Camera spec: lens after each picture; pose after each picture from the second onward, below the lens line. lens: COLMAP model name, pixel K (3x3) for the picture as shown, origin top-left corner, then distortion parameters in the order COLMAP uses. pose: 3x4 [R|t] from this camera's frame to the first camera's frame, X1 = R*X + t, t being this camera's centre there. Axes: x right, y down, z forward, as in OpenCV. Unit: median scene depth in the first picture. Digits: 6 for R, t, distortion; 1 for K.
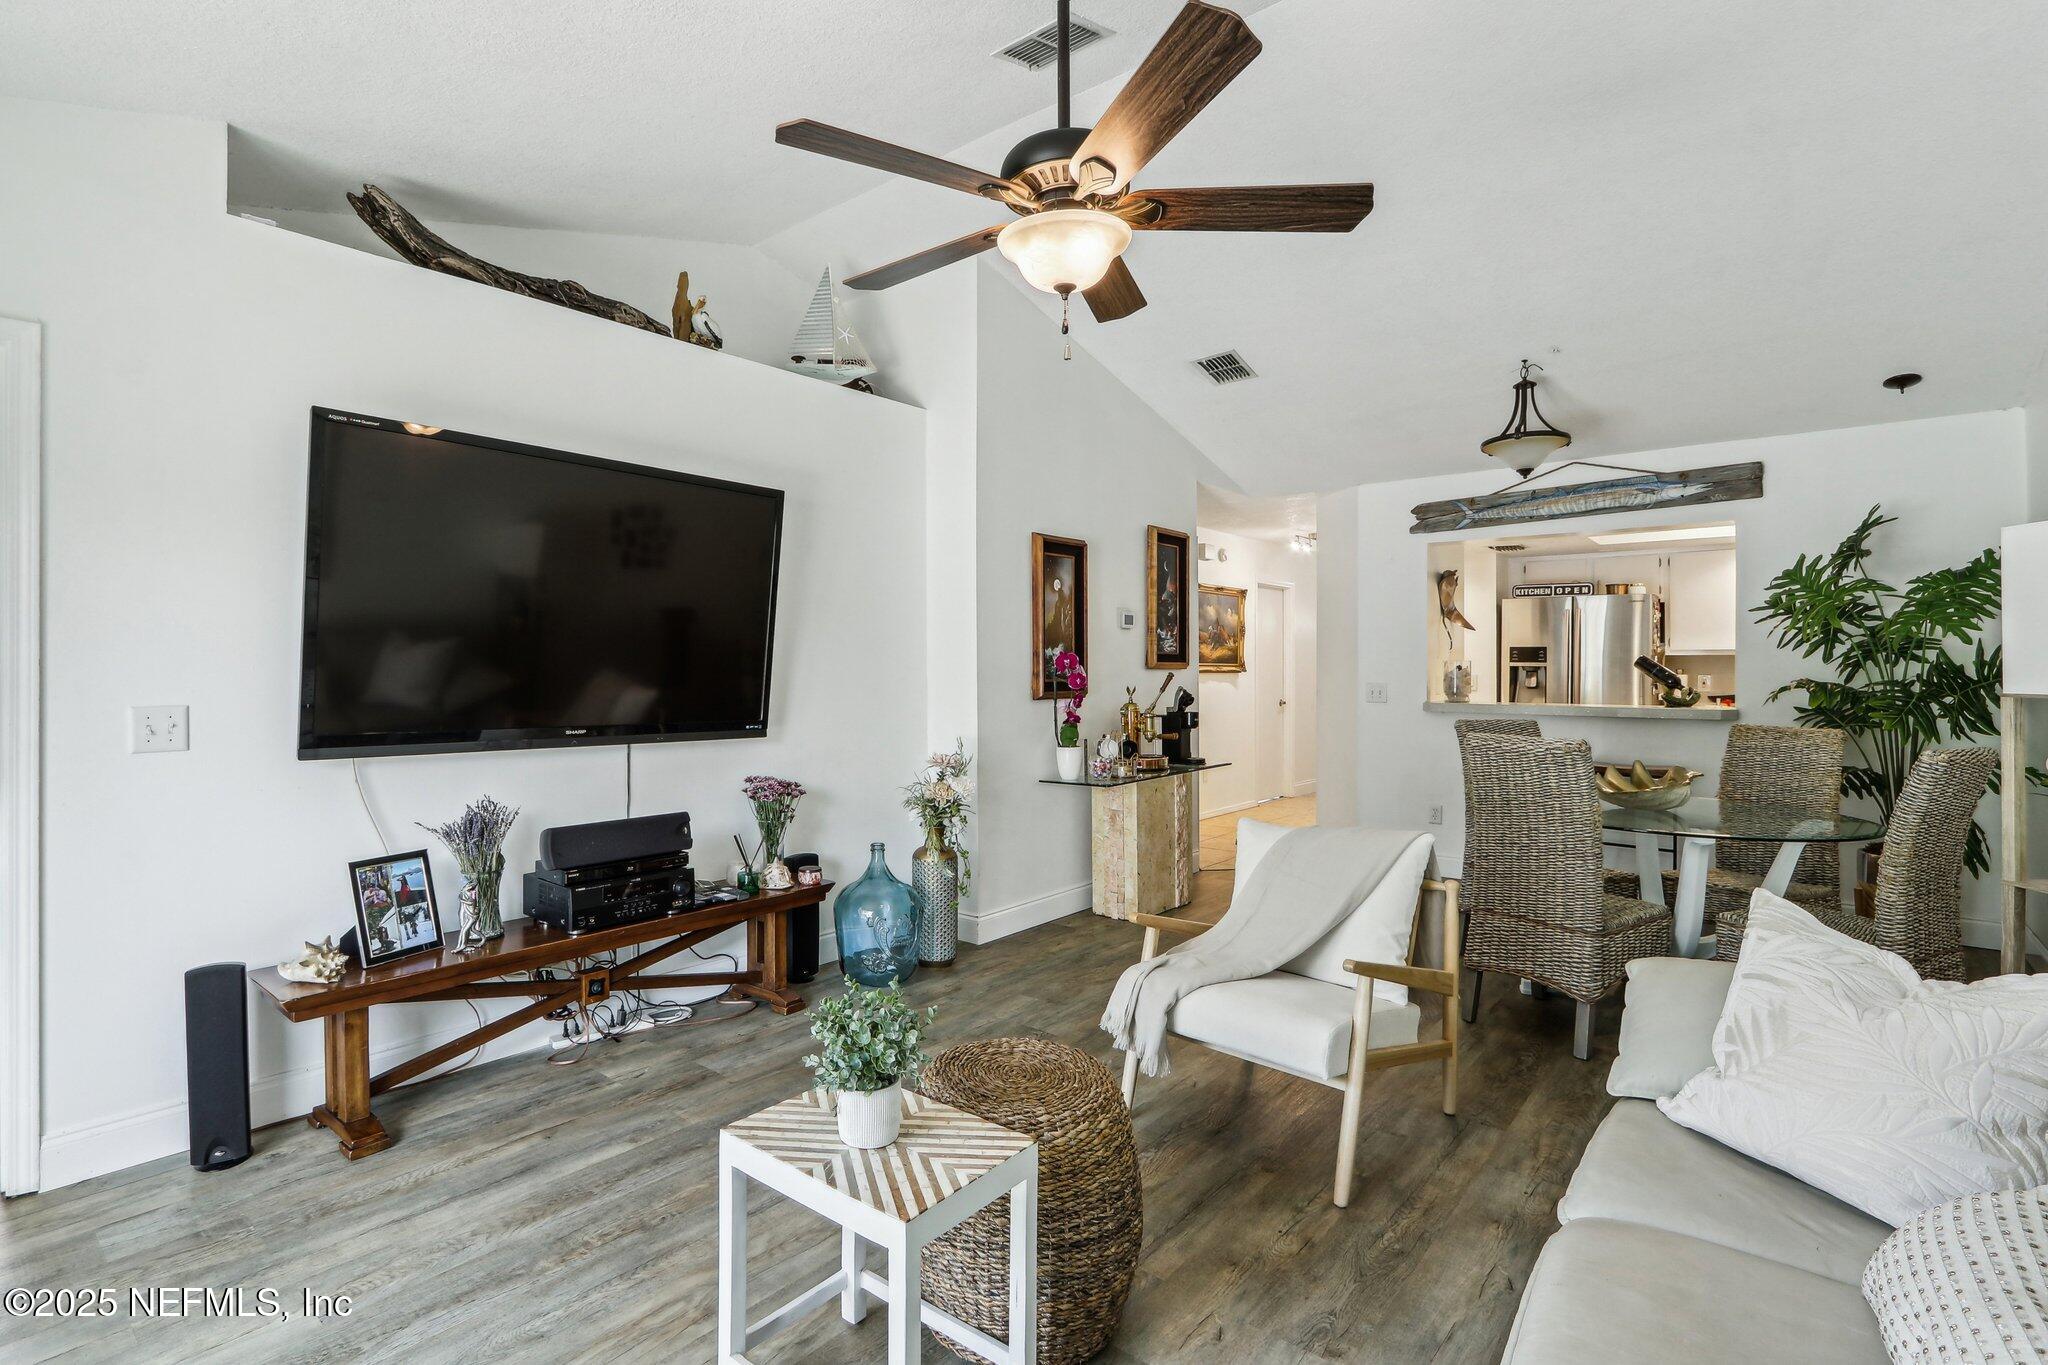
lens RADIAL K [[993.9, 0, 963.1], [0, 993.9, 668.0], [0, 0, 1]] dist [0.000803, -0.000383]
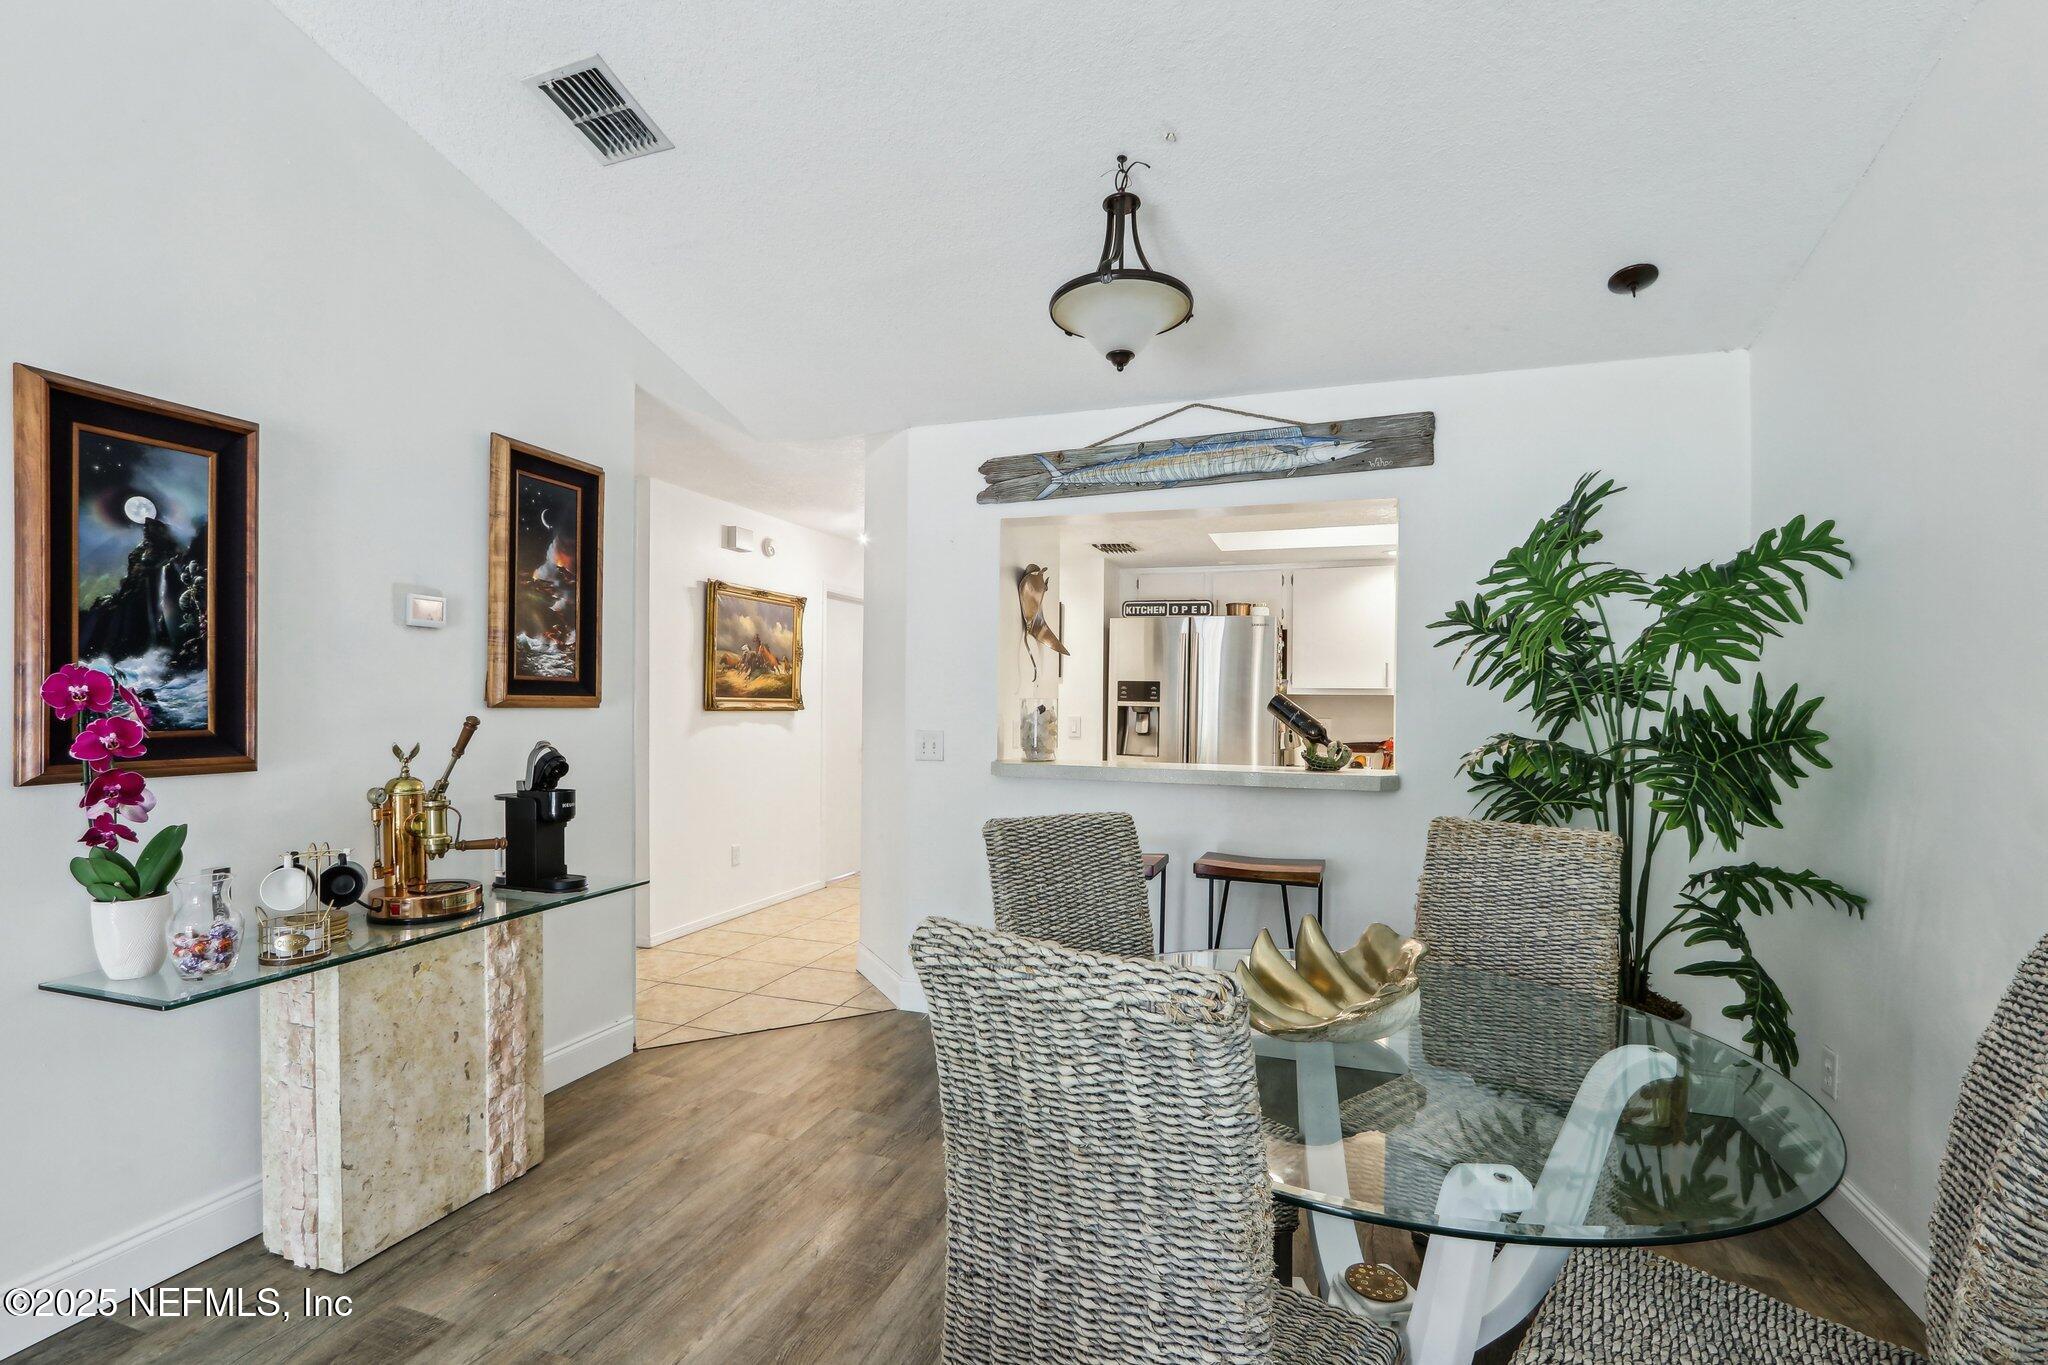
lens RADIAL K [[962.6, 0, 1017.1], [0, 962.6, 711.1], [0, 0, 1]] dist [-0.002729, -0.000345]
pose [[0.930167, 0.006675, 0.367076, 0.268929], [-0.010627, 0.999905, 0.008746, -0.004744], [-0.366983, -0.012036, 0.930150, 0.442203]]
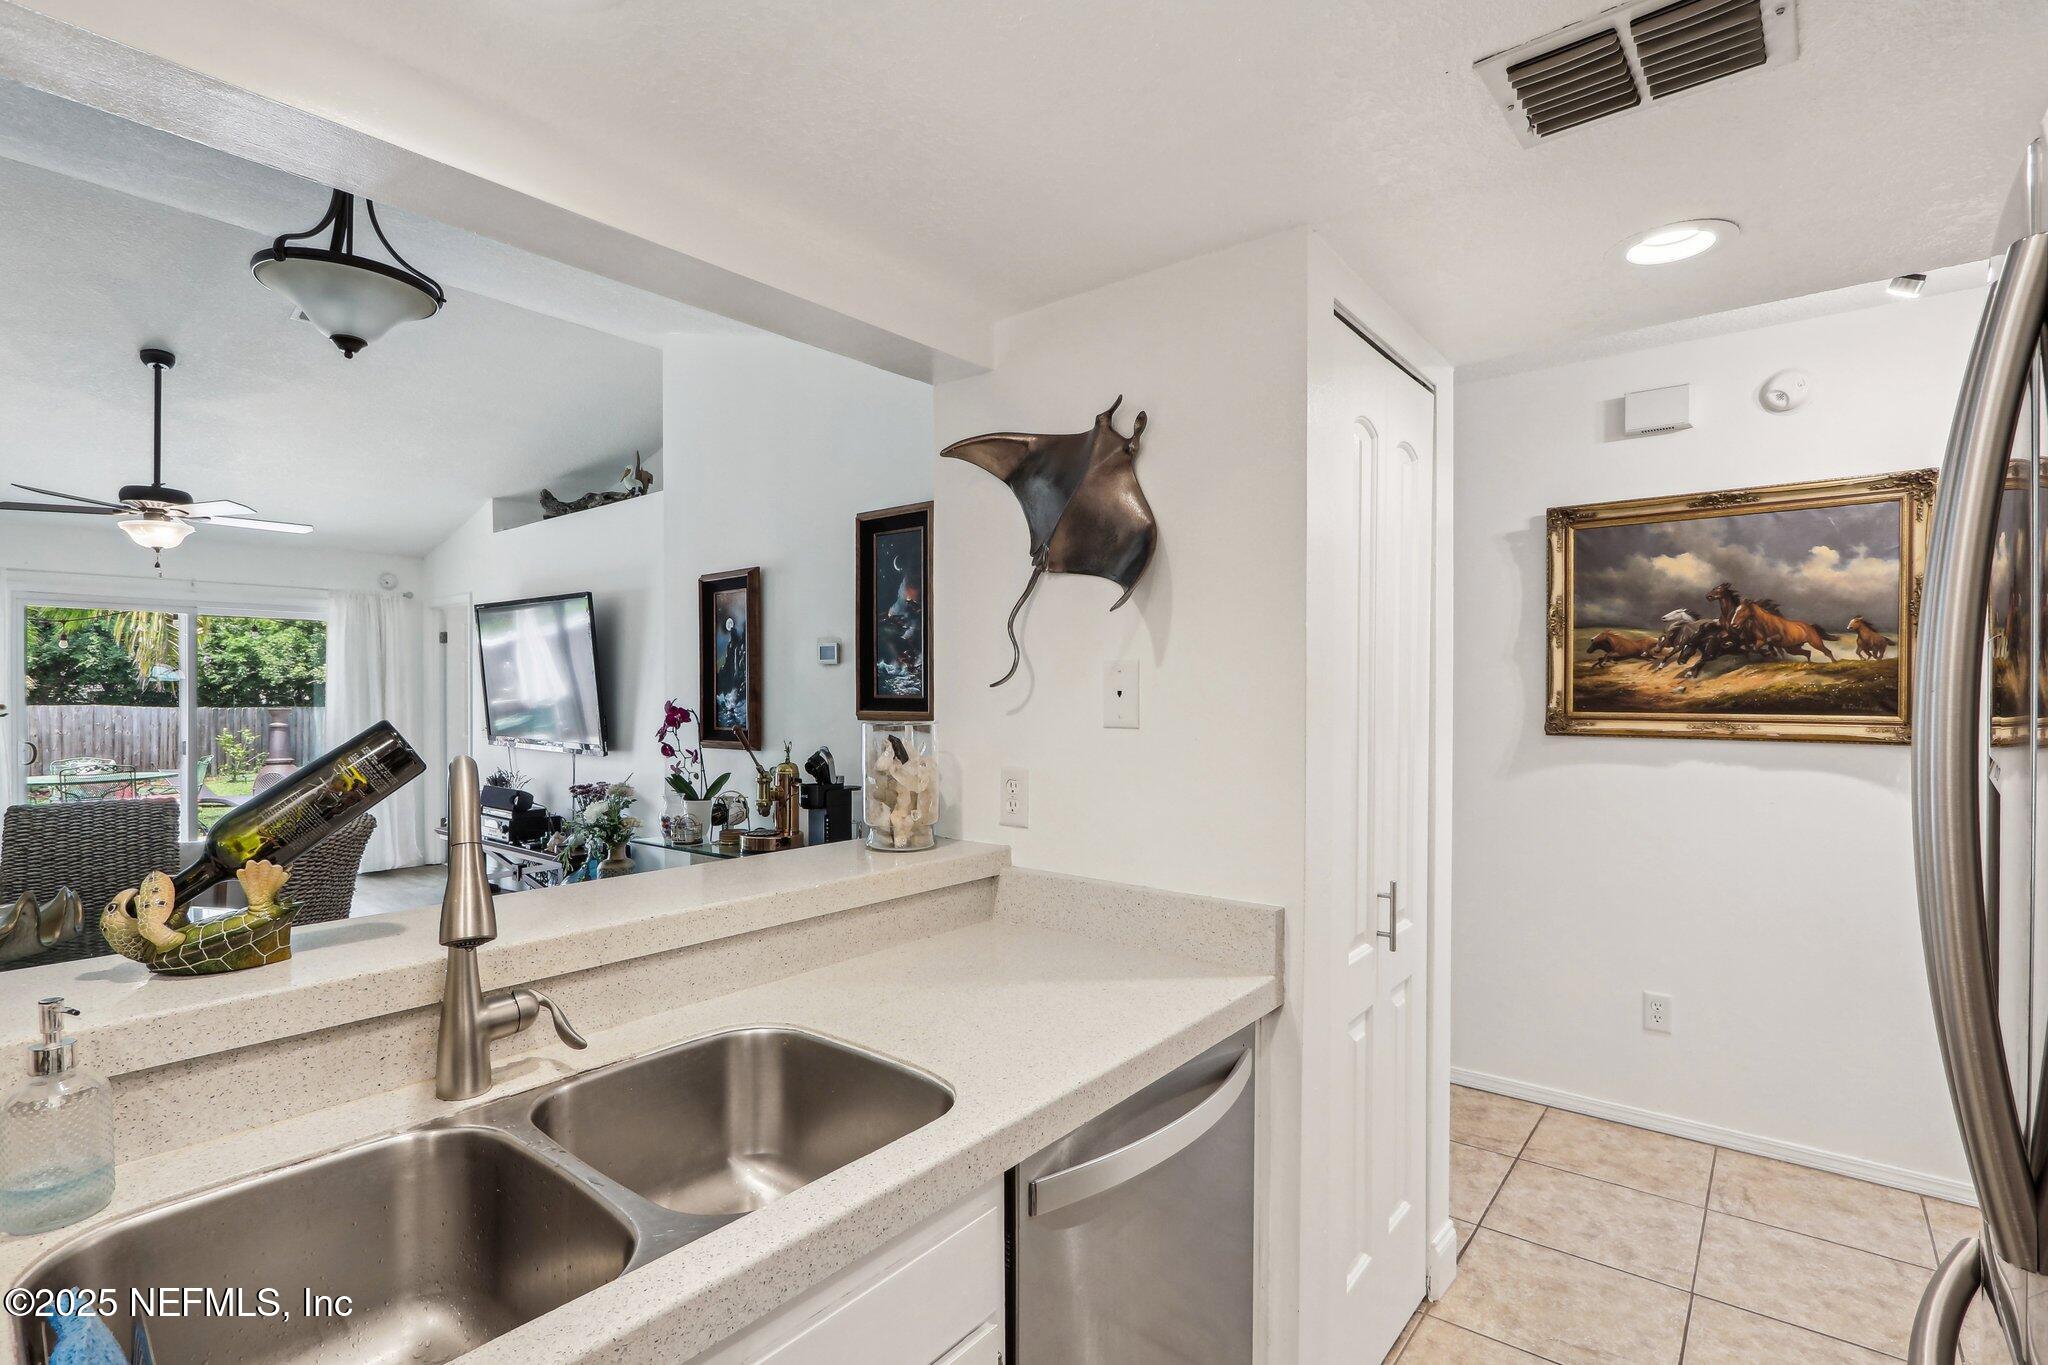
lens RADIAL K [[962.6, 0, 1017.1], [0, 962.6, 711.1], [0, 0, 1]] dist [-0.002729, -0.000345]
pose [[0.022364, 0.019109, -0.999567, 0.897450], [0.001202, 0.999816, 0.019141, -0.018761], [0.999749, -0.001629, 0.022336, 1.136568]]
